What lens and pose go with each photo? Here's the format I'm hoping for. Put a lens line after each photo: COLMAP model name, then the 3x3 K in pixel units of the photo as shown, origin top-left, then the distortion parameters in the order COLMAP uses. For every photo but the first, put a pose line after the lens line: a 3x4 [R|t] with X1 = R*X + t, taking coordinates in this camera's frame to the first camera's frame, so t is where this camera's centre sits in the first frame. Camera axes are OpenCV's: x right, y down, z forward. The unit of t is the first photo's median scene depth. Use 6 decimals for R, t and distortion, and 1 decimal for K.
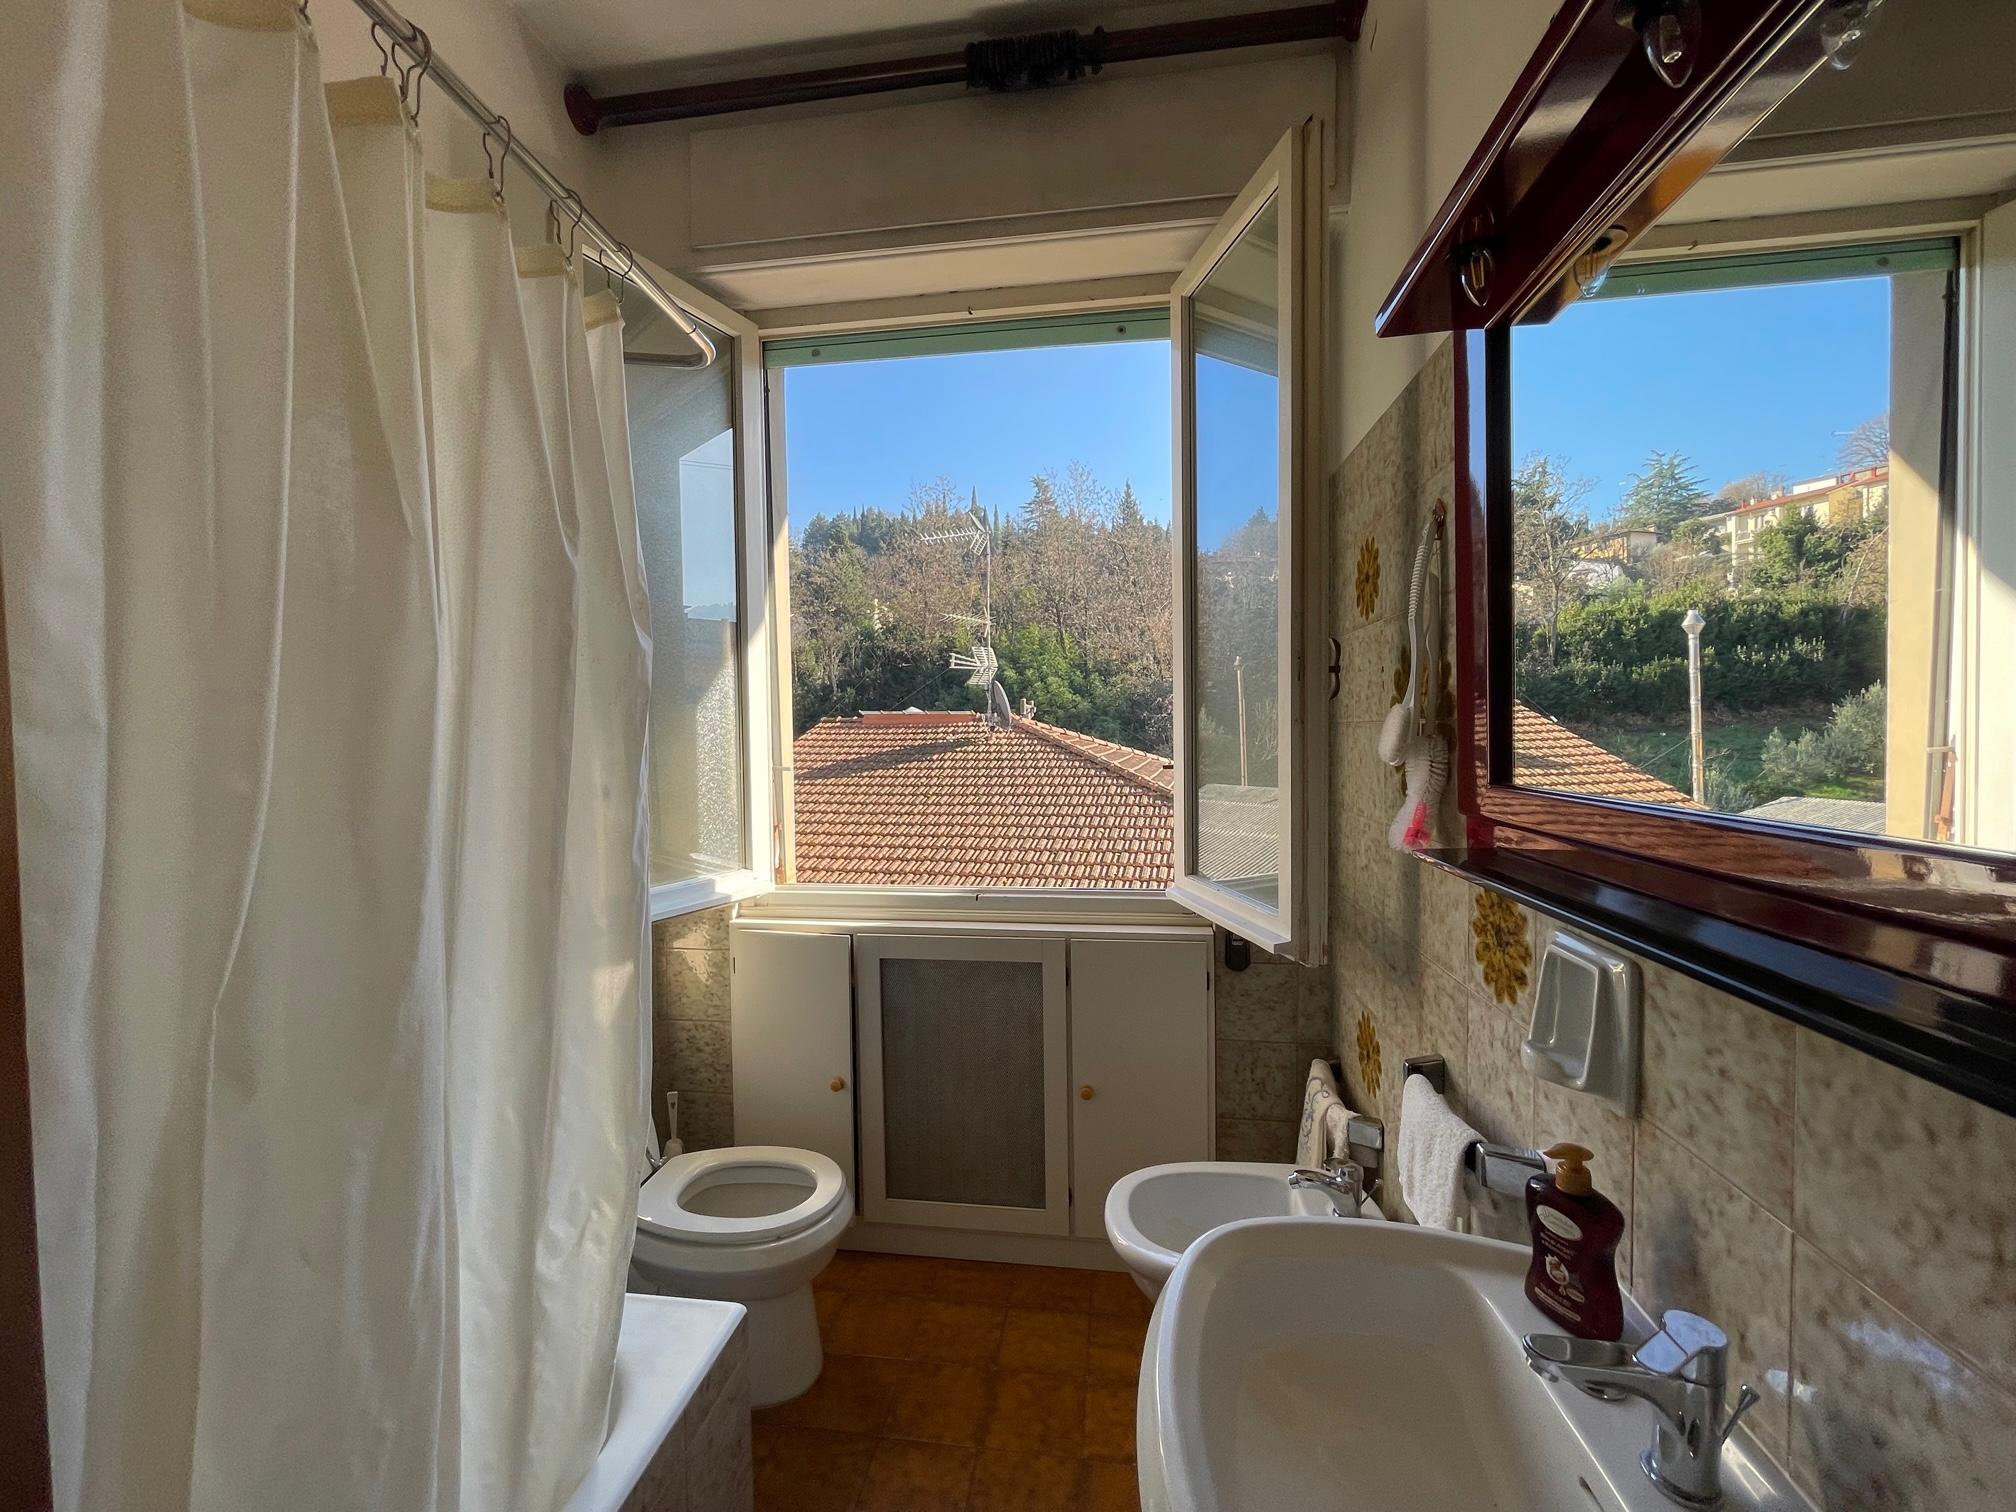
lens RADIAL K [[810.1, 0, 1008.0], [0, 810.1, 756.0], [0, 0, 1]] dist [0.001592, -0.000071]
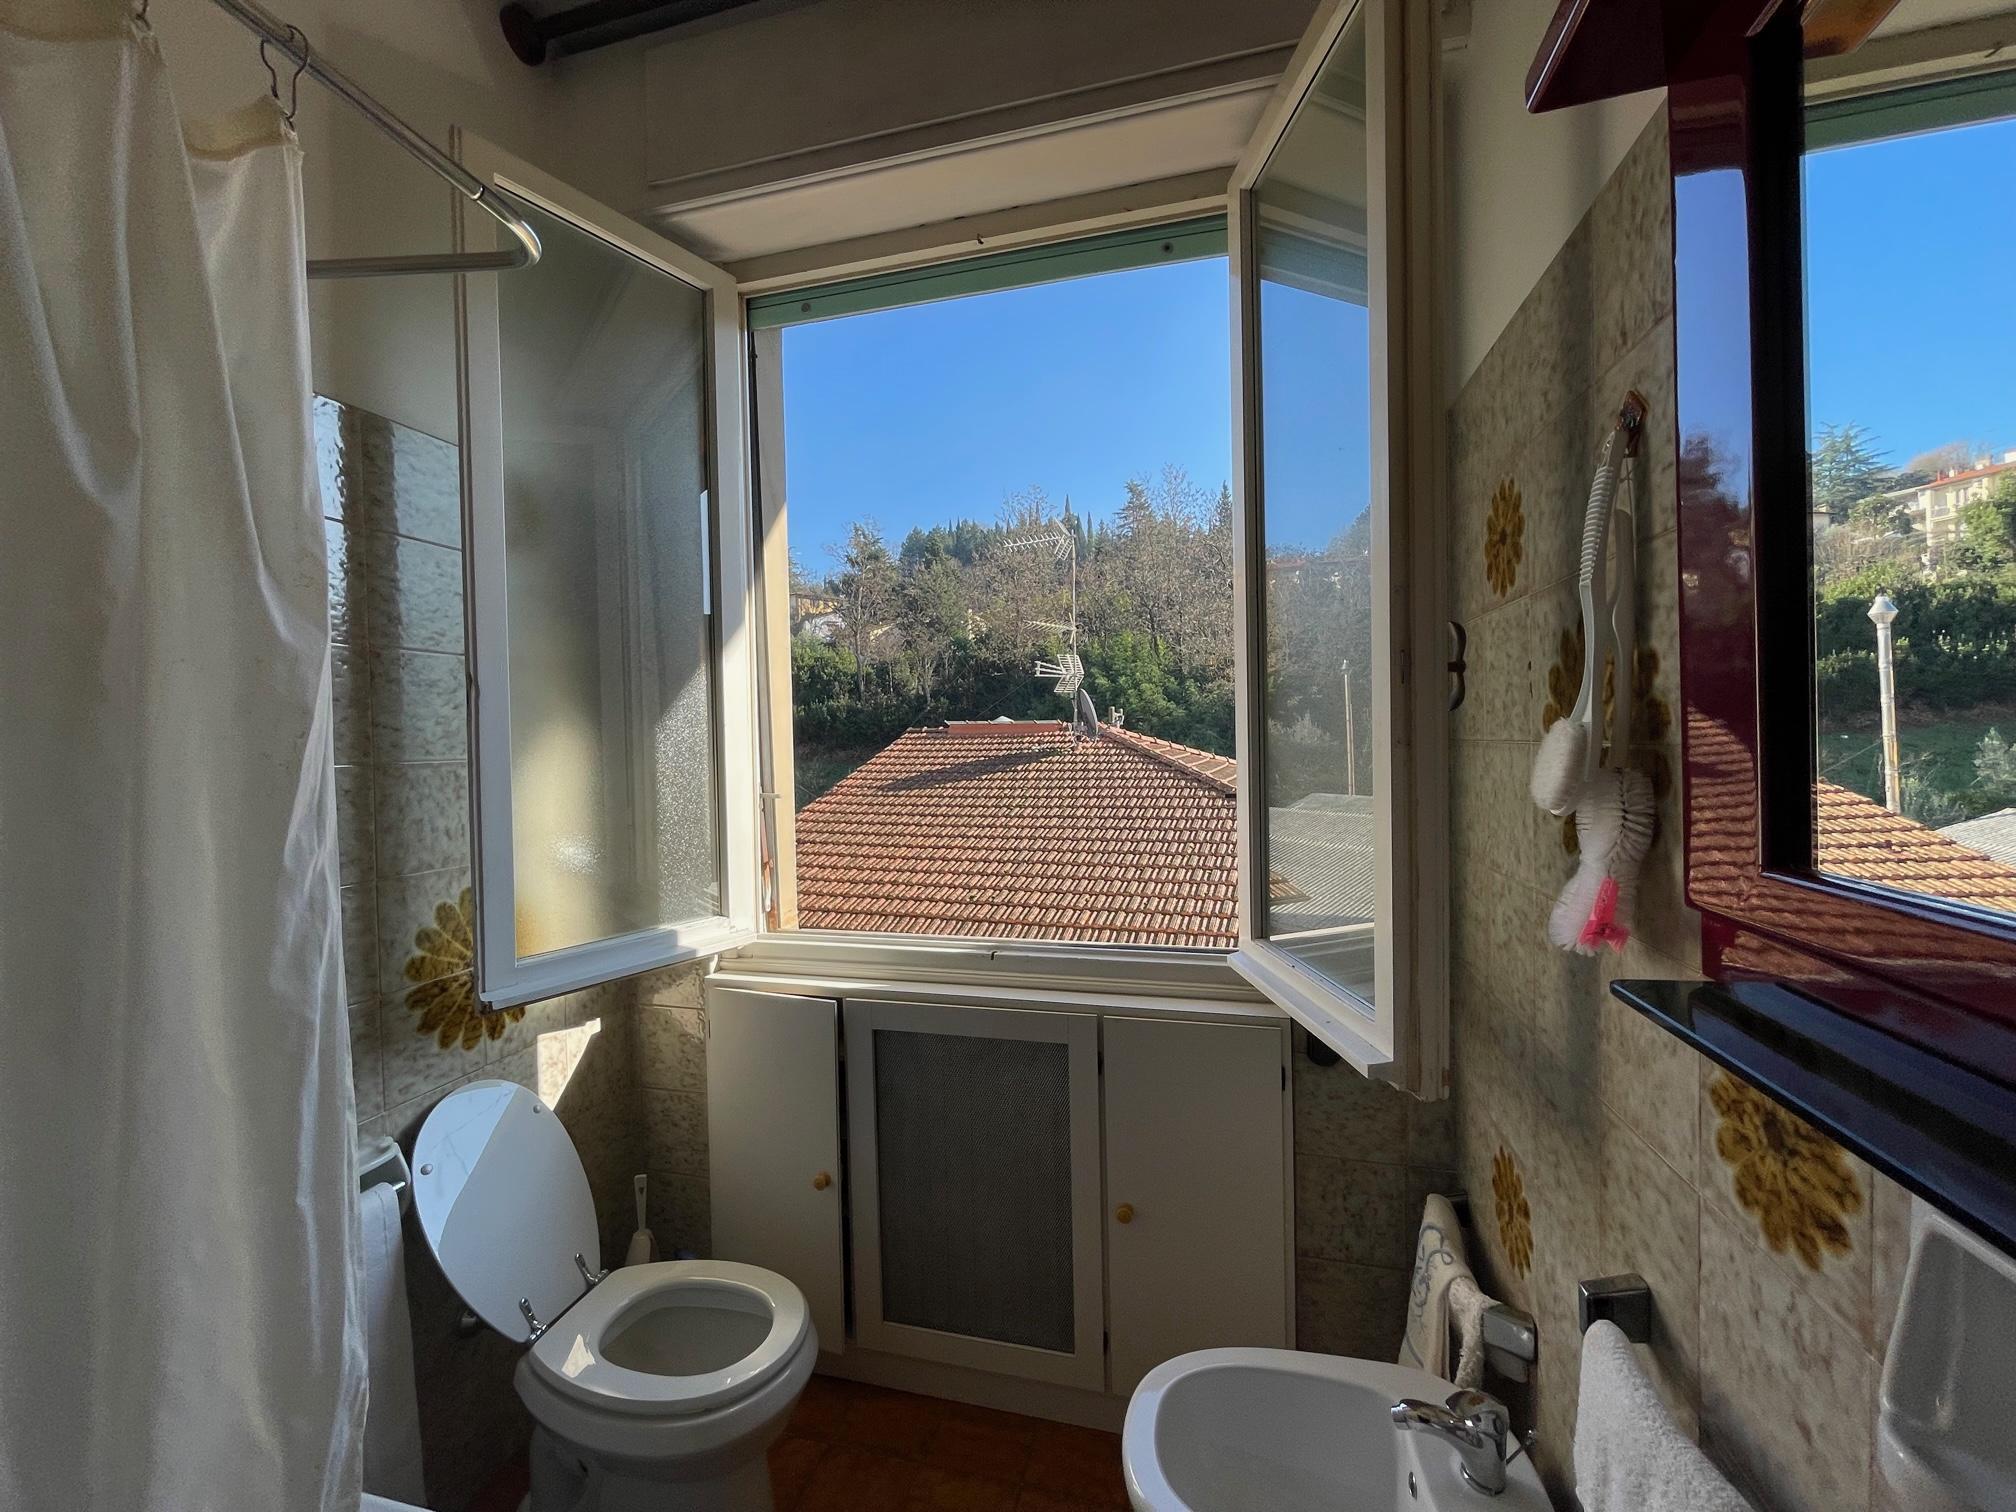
lens RADIAL K [[810.1, 0, 1008.0], [0, 810.1, 756.0], [0, 0, 1]] dist [0.001592, -0.000071]
pose [[0.993081, -0.004642, -0.117344, 0.075740], [0.003451, 0.999940, -0.010352, -0.018359], [0.117385, 0.009876, 0.993037, 0.195913]]
